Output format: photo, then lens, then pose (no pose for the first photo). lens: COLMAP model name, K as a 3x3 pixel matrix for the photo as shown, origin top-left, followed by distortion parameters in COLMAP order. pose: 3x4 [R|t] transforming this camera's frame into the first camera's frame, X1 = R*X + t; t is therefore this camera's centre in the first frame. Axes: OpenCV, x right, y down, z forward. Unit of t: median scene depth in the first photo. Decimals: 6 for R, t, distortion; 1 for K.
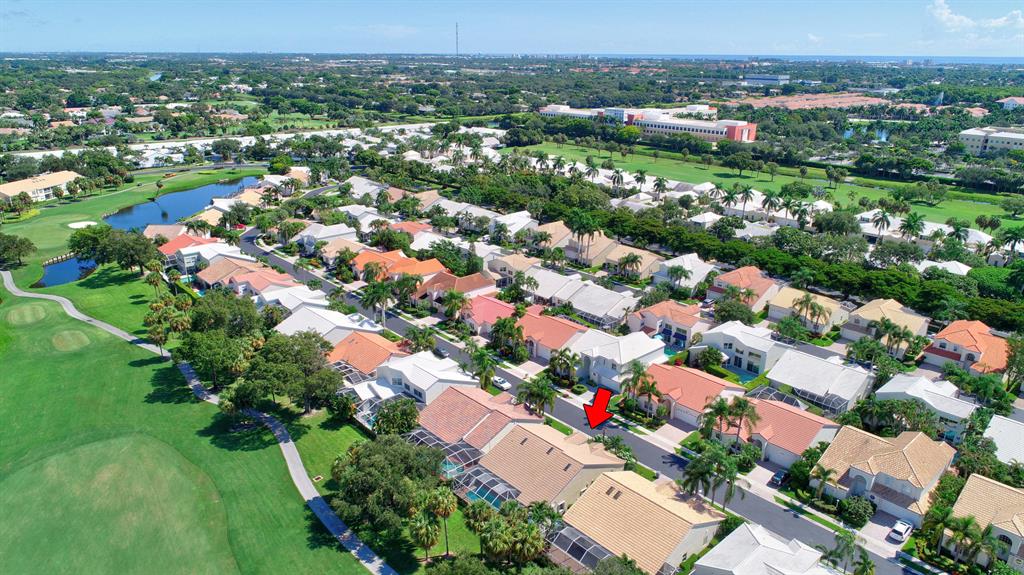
lens RADIAL K [[685.4, 0, 515.0], [0, 685.4, 288.0], [0, 0, 1]] dist [0.000440, -0.004218]
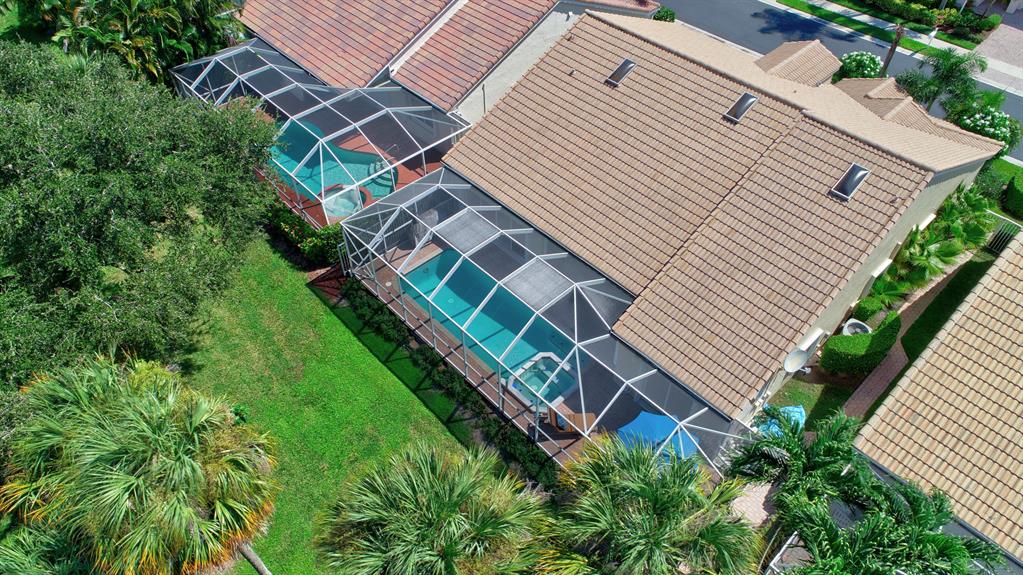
lens RADIAL K [[684.7, 0, 516.9], [0, 684.7, 285.4], [0, 0, 1]] dist [0.000440, -0.004218]
pose [[0.999831, -0.018052, 0.003506, -0.026446], [0.014376, 0.886183, 0.463111, 0.171986], [-0.011468, -0.462983, 0.886293, 0.727203]]
